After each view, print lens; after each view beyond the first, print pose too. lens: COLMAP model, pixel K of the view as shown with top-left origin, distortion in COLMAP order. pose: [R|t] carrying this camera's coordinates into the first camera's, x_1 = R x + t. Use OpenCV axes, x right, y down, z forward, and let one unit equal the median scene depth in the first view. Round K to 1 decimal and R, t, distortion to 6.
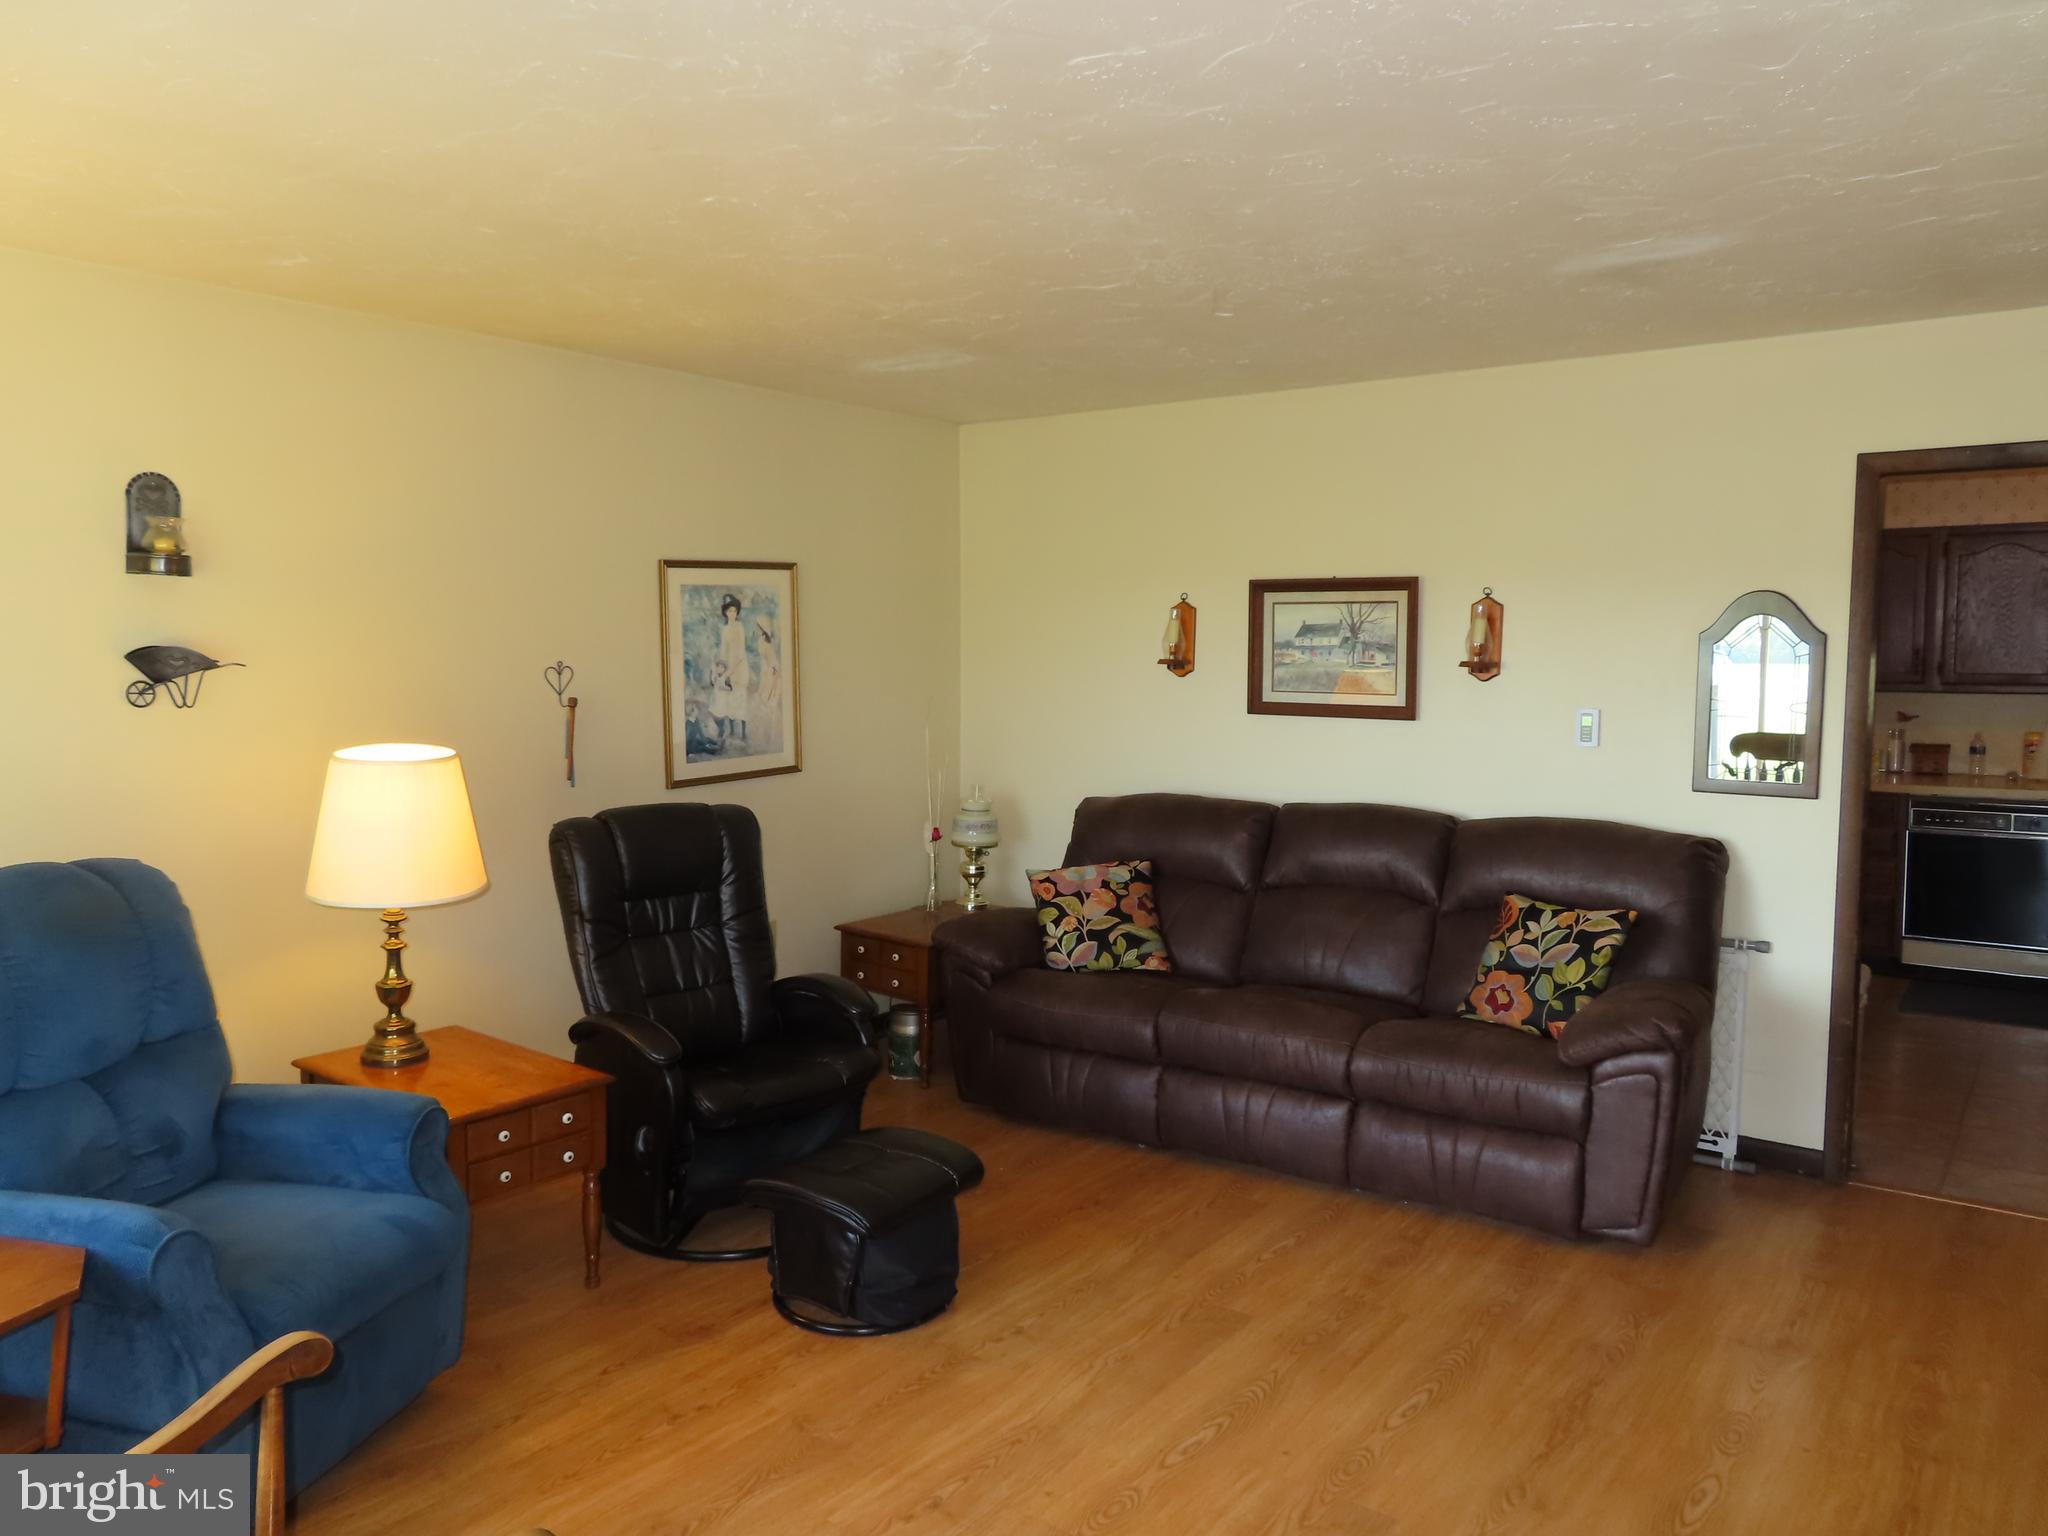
lens RADIAL K [[1449.6, 0, 1024.0], [0, 1449.6, 768.0], [0, 0, 1]] dist [-0.001266, 0.000469]
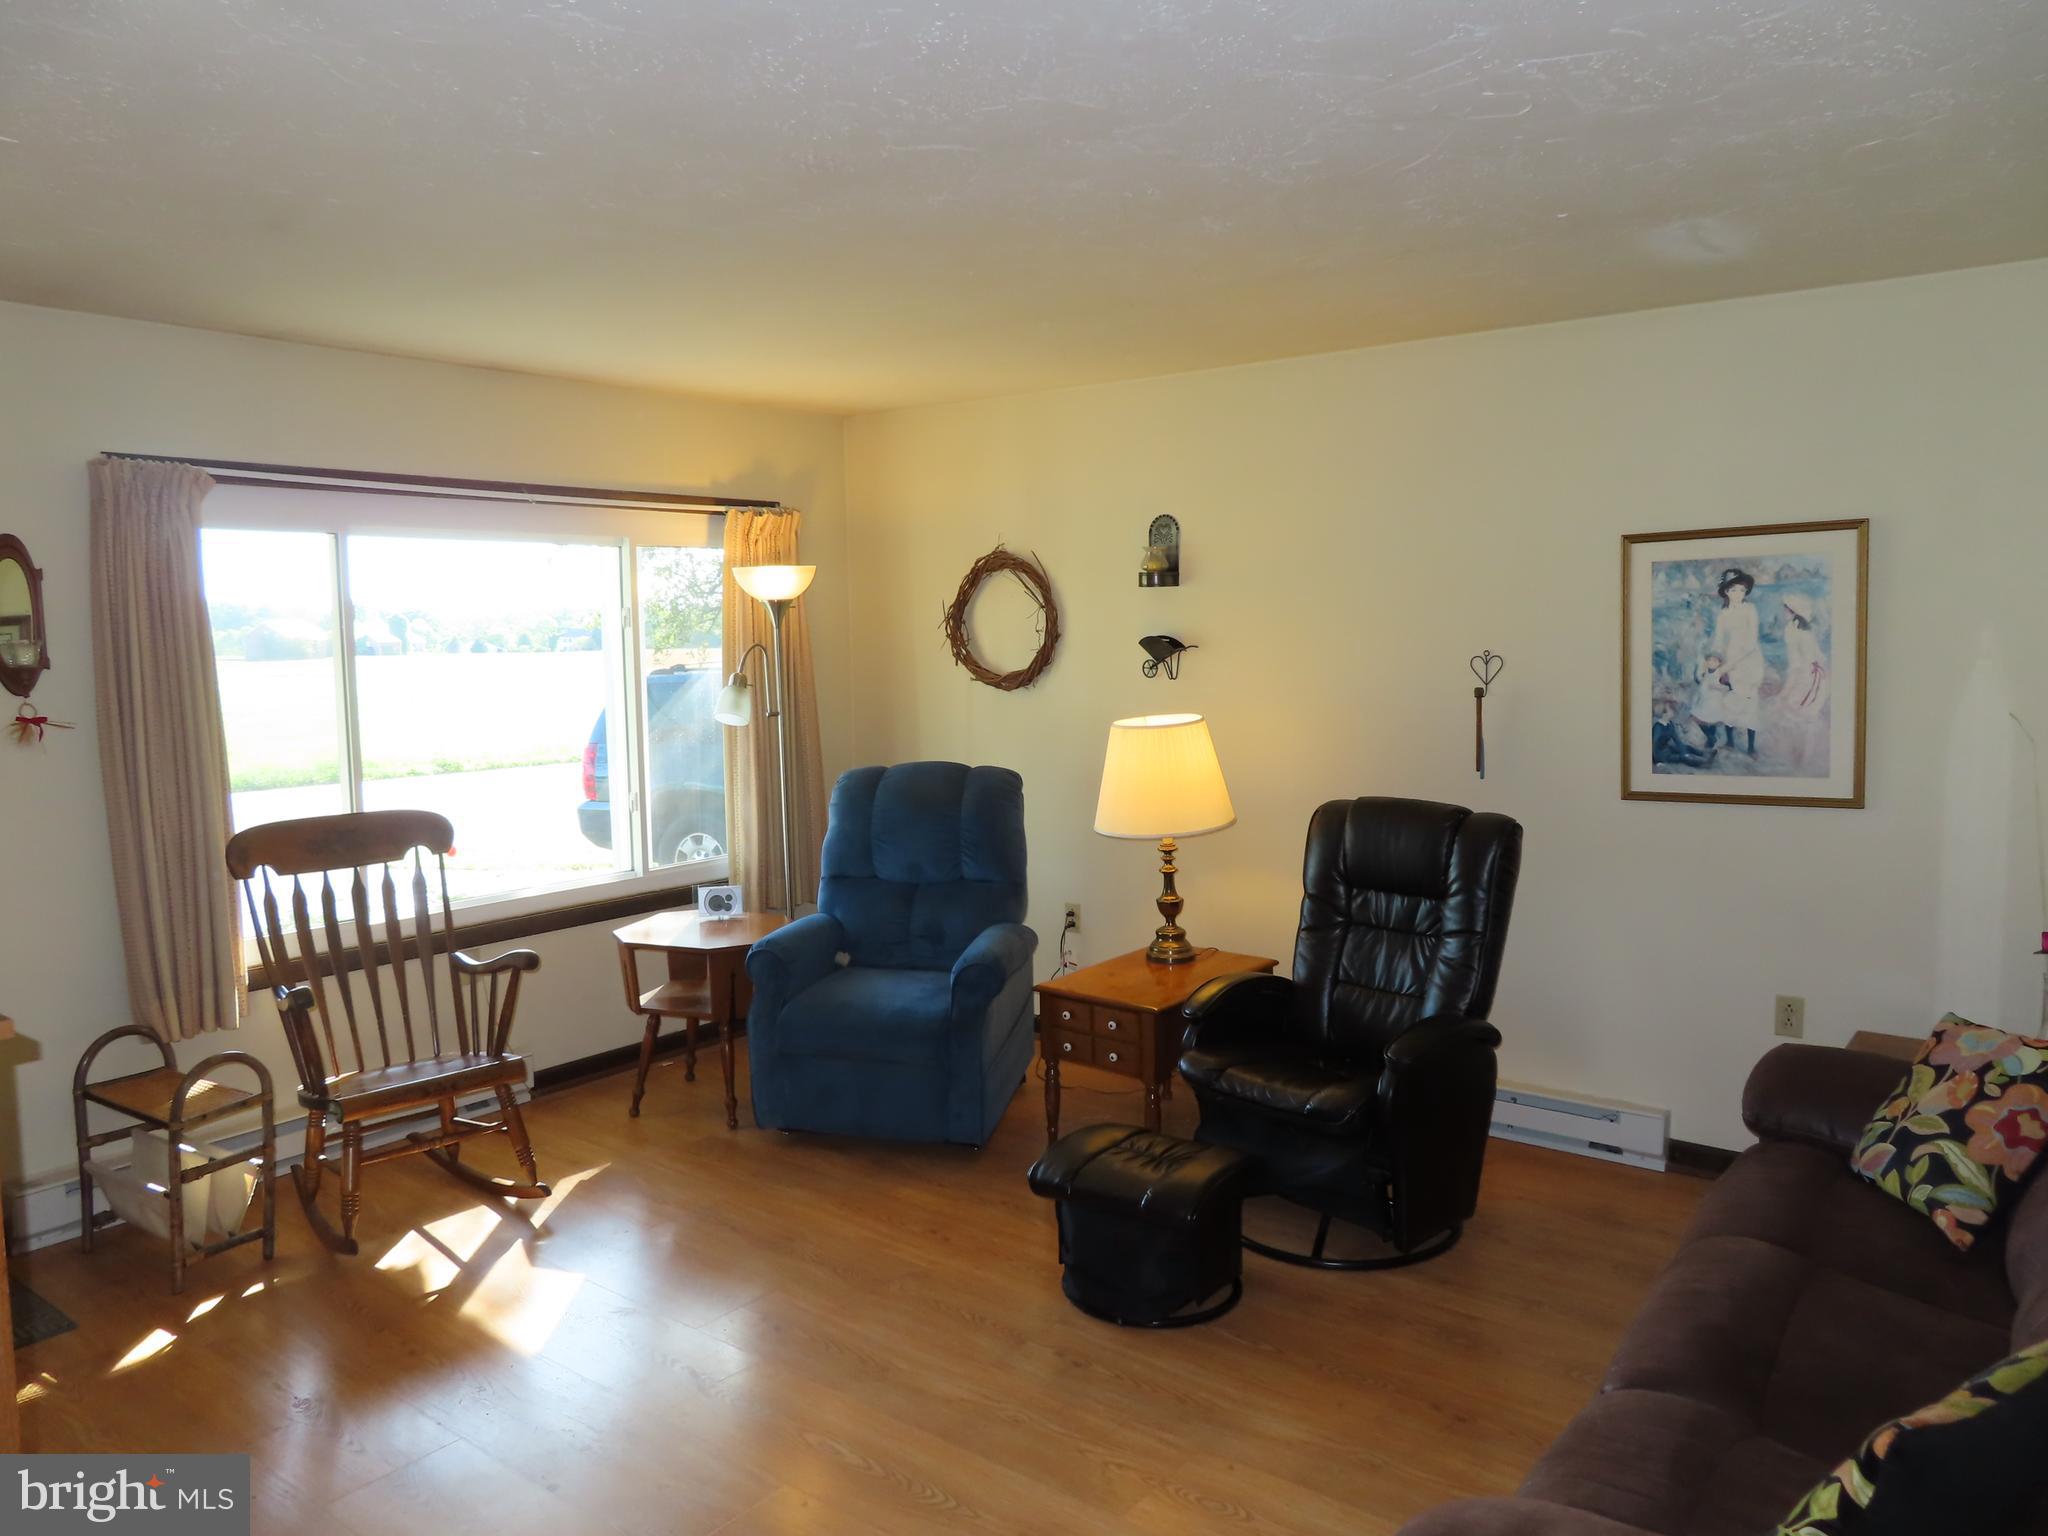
lens RADIAL K [[1449.6, 0, 1024.0], [0, 1449.6, 768.0], [0, 0, 1]] dist [-0.001266, 0.000469]
pose [[-0.018637, 0.097684, -0.995043, 0.604880], [-0.076131, 0.992188, 0.098830, -0.060862], [0.996924, 0.077595, -0.011055, 0.631443]]
